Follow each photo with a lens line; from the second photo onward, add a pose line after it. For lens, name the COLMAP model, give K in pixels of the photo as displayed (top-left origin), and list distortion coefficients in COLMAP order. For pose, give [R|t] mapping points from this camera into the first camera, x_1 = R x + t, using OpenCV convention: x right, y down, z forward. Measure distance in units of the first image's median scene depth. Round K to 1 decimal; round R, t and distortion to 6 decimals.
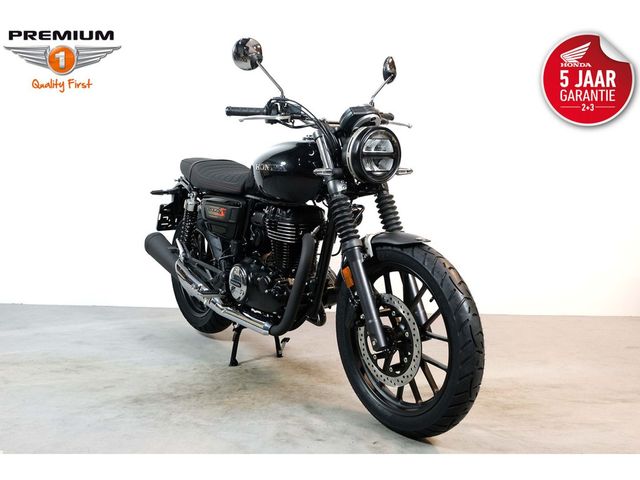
lens RADIAL K [[798.2, 0, 320.0], [0, 798.2, 240.0], [0, 0, 1]] dist [-0.013723, 0.008799]
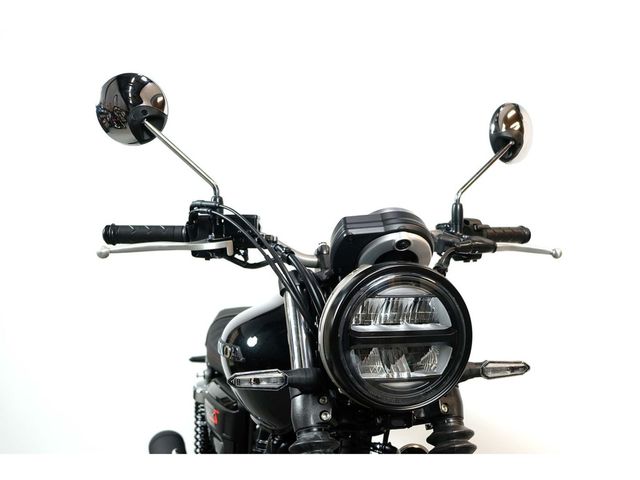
lens RADIAL K [[798.2, 0, 320.0], [0, 798.2, 240.0], [0, 0, 1]] dist [-0.013723, 0.008799]
pose [[0.913589, -0.025451, -0.405842, 0.190905], [-0.031013, 0.990772, -0.131946, -0.098728], [0.405455, 0.133131, 0.904368, 0.615442]]
